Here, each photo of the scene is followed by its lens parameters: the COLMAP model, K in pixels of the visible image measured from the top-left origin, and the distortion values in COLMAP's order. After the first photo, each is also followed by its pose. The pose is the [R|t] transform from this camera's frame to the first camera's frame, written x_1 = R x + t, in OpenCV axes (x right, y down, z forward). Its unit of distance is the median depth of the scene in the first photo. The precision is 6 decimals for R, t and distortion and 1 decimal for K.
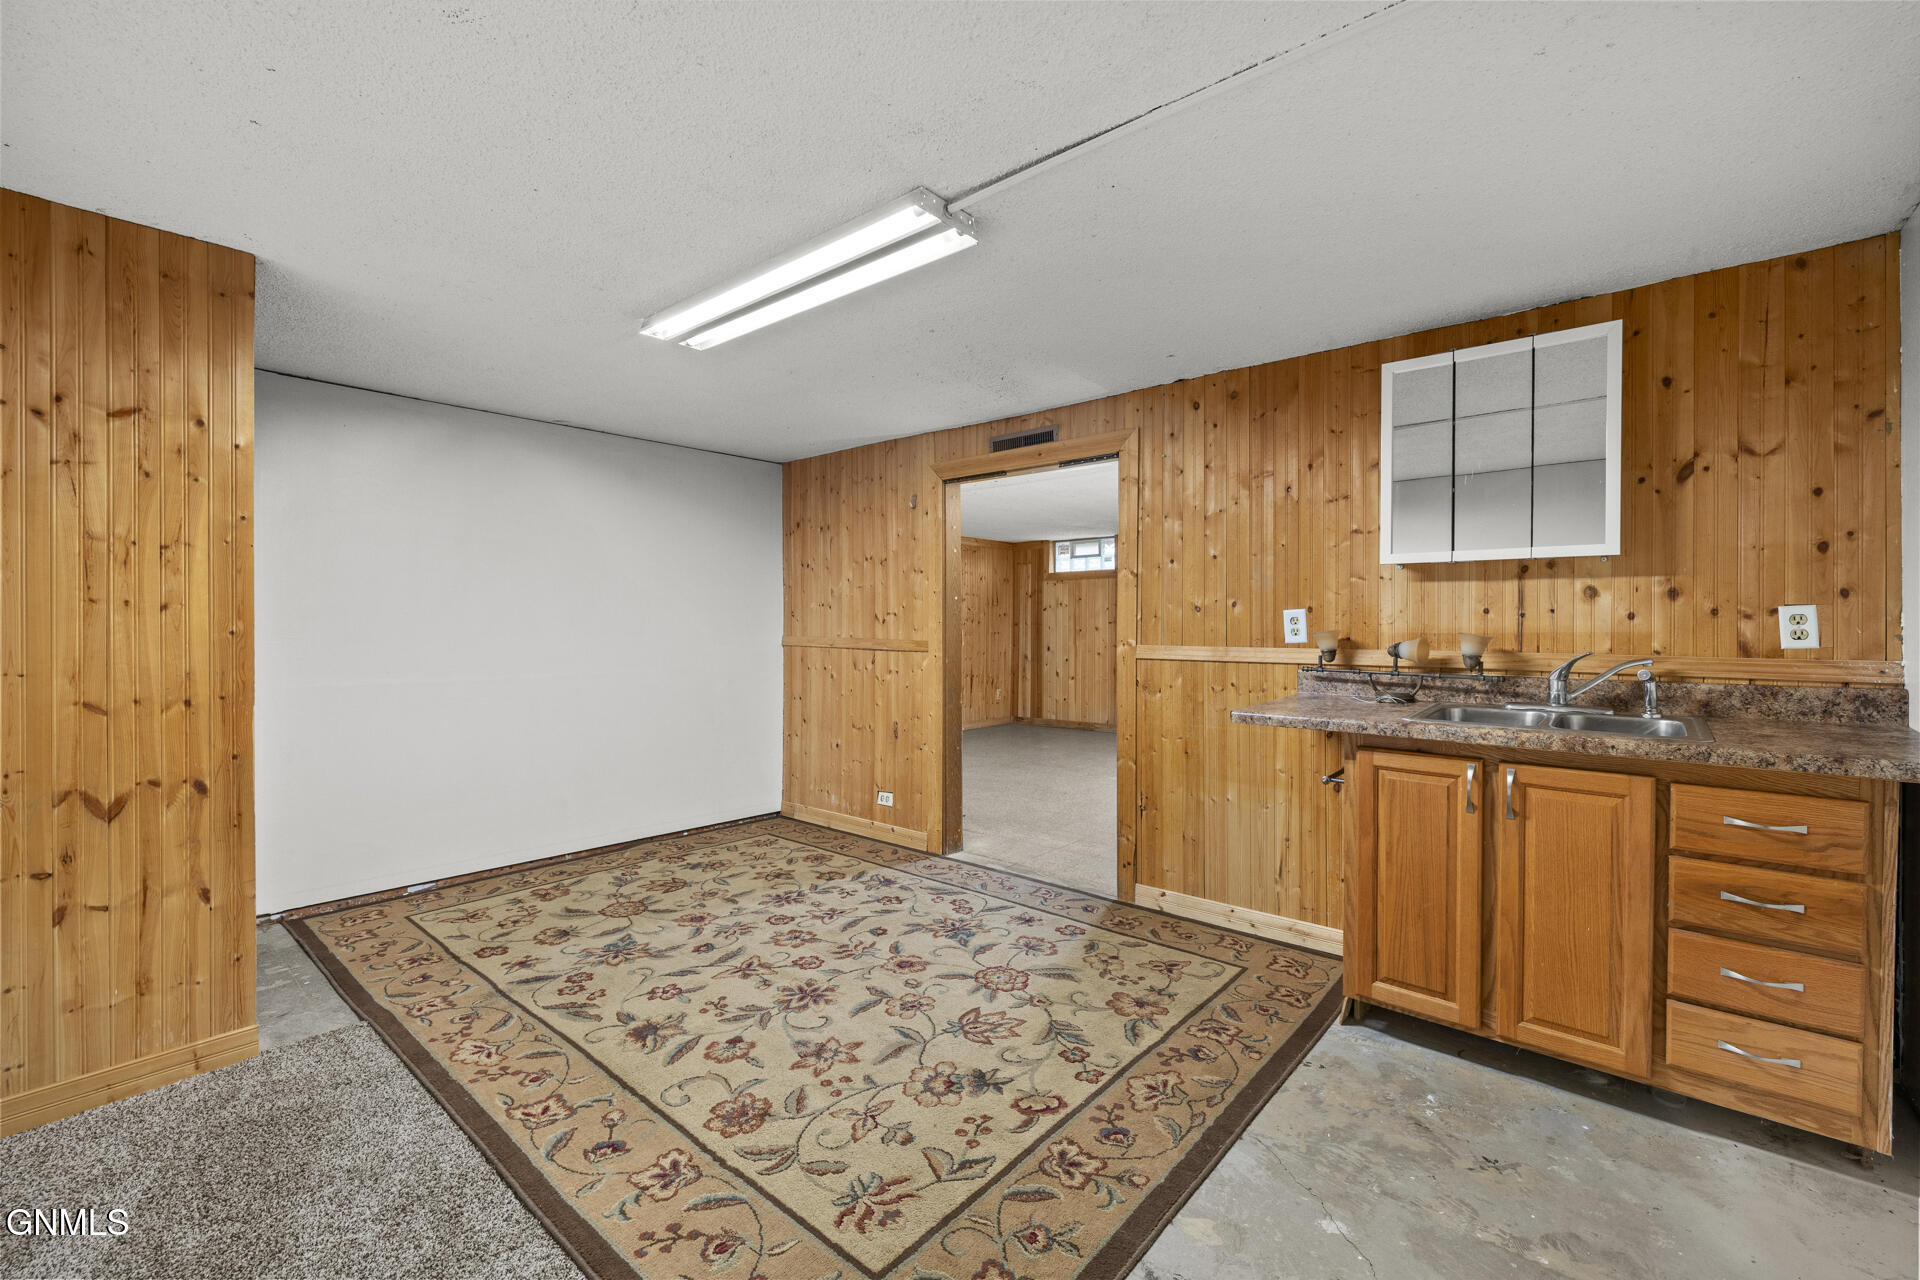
lens RADIAL K [[813.9, 0, 958.5], [0, 813.9, 640.3], [0, 0, 1]] dist [0.000903, -0.000592]
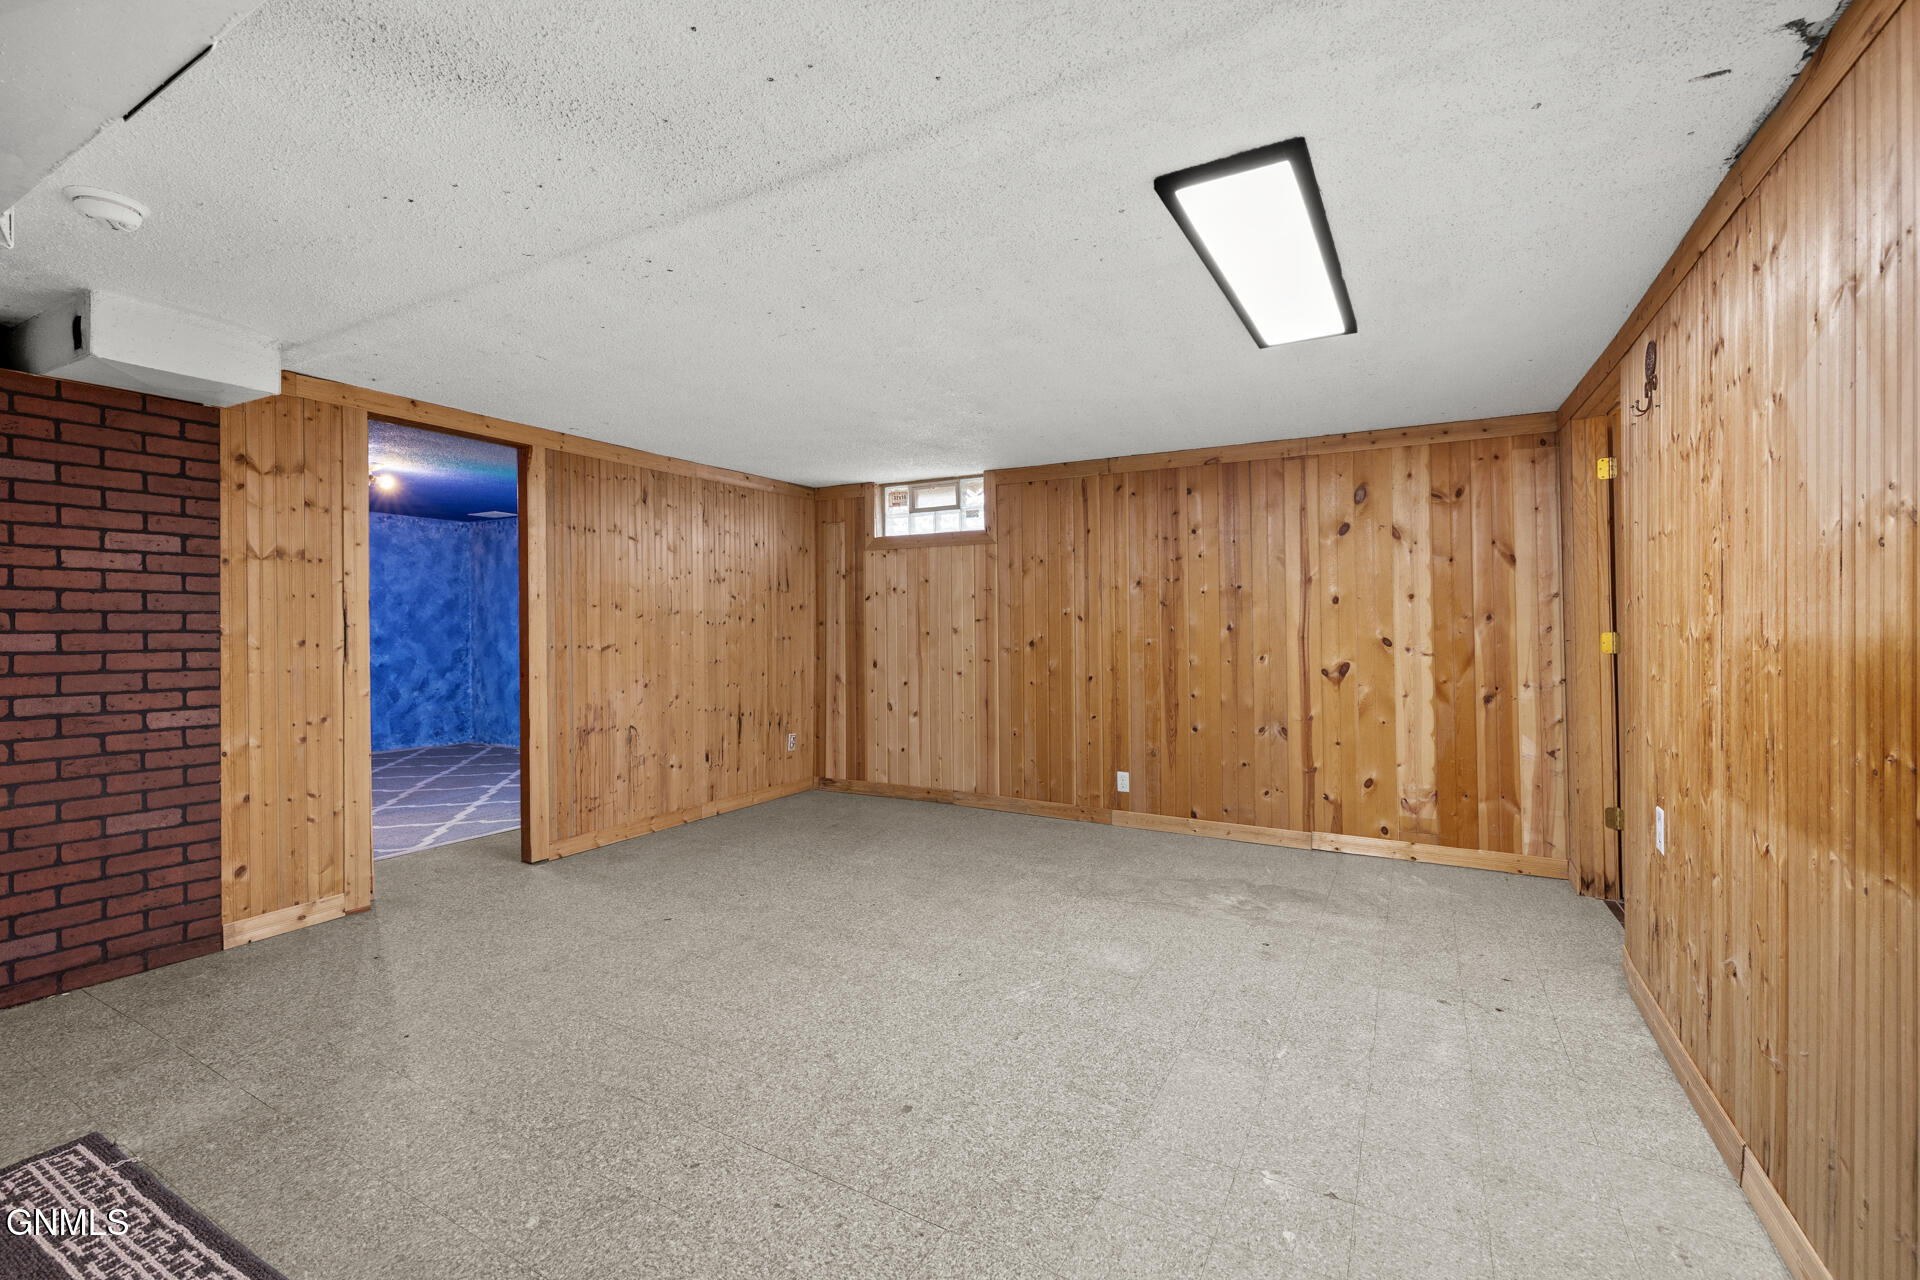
lens RADIAL K [[813.9, 0, 958.1], [0, 813.9, 623.6], [0, 0, 1]] dist [0.000903, -0.000592]
pose [[0.982362, -0.007210, 0.186851, 0.210459], [0.011093, 0.999743, -0.019747, -0.024516], [-0.186660, 0.021472, 0.982190, 1.425898]]
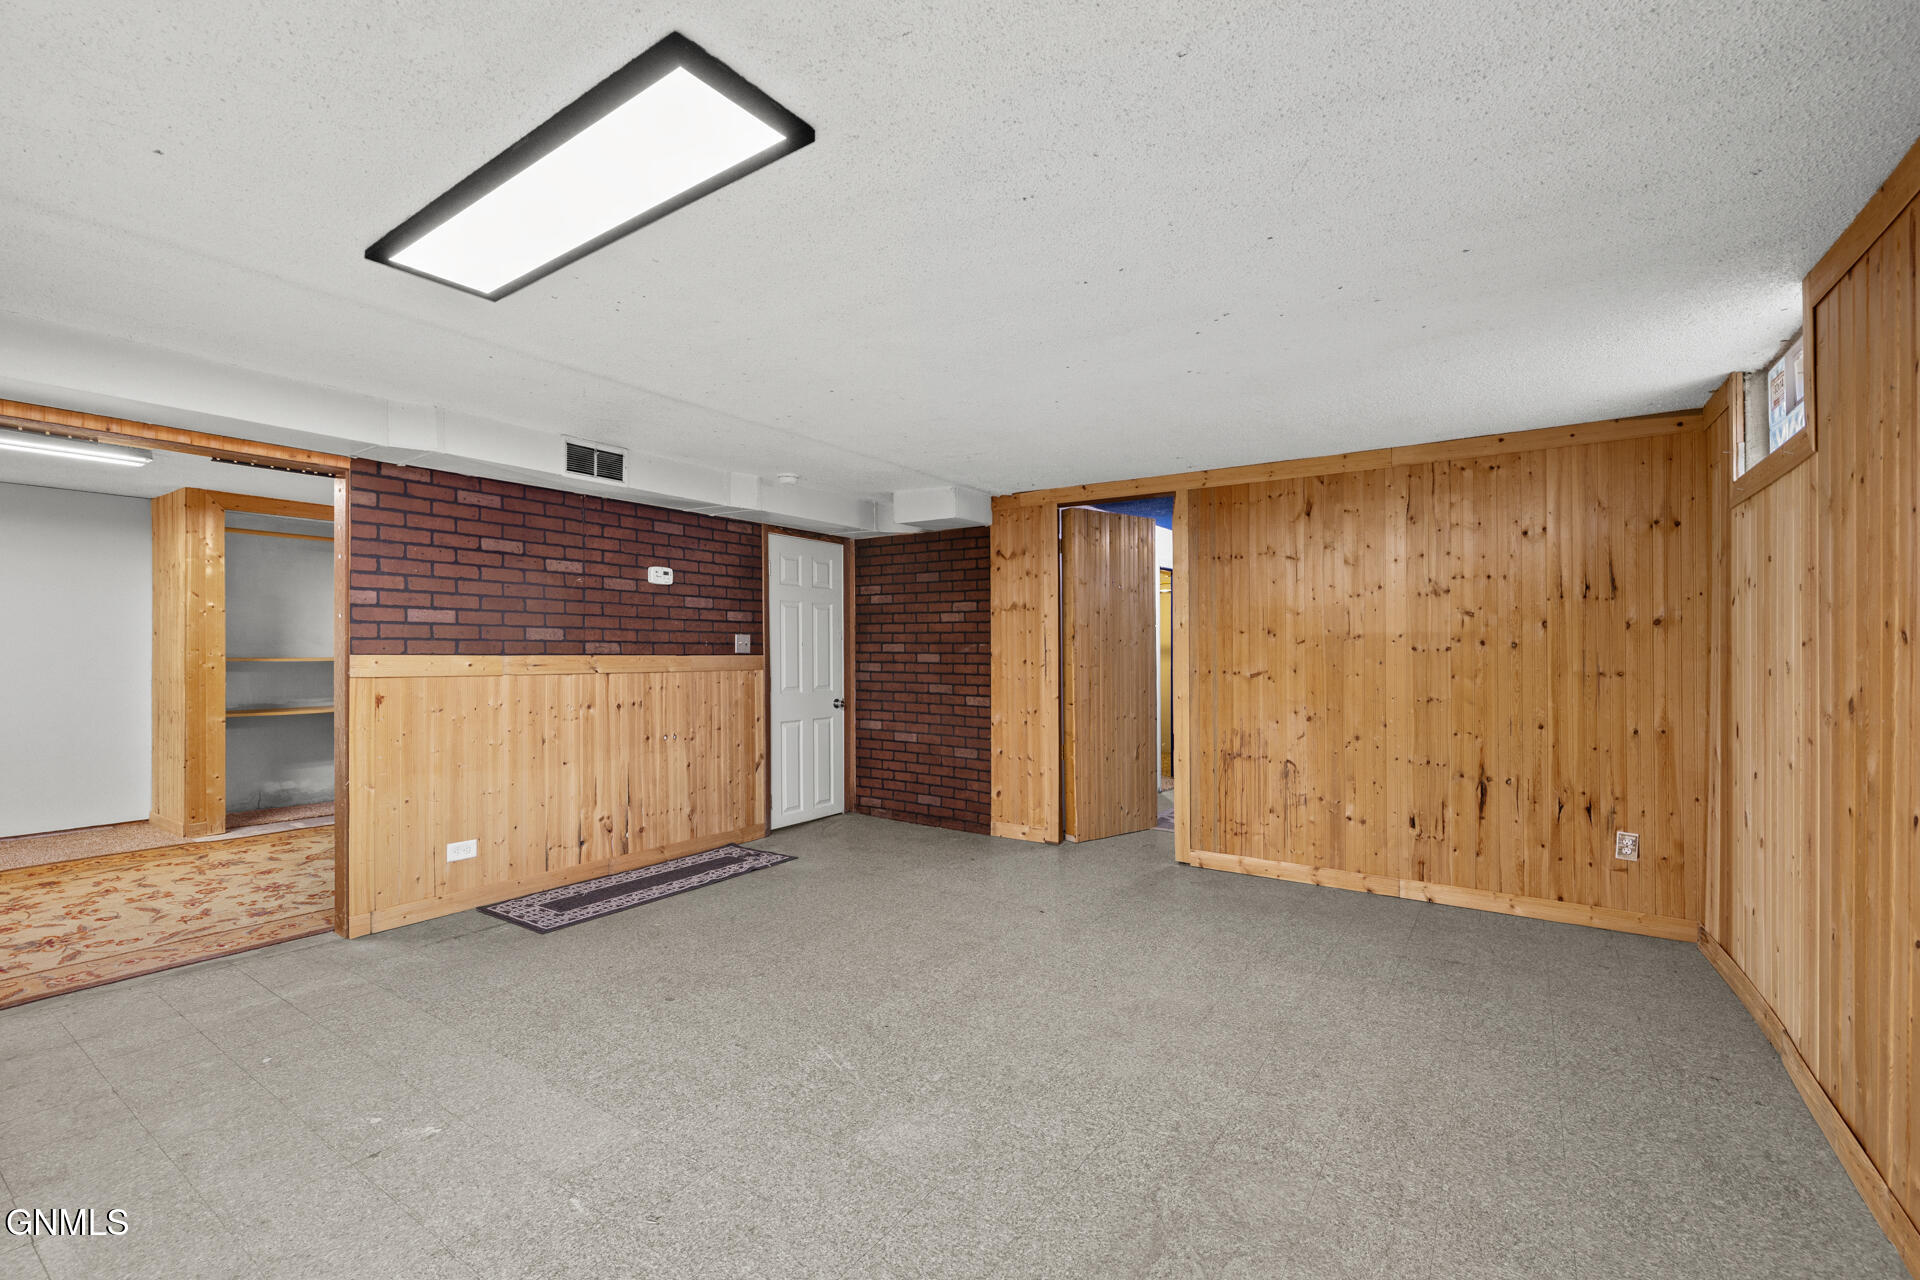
lens RADIAL K [[813.9, 0, 950.9], [0, 813.9, 655.7], [0, 0, 1]] dist [0.000903, -0.000592]
pose [[0.104539, 0.001494, -0.994520, 1.357102], [-0.022065, 0.999756, -0.000818, -0.038682], [0.994276, 0.022029, 0.104547, 2.406768]]
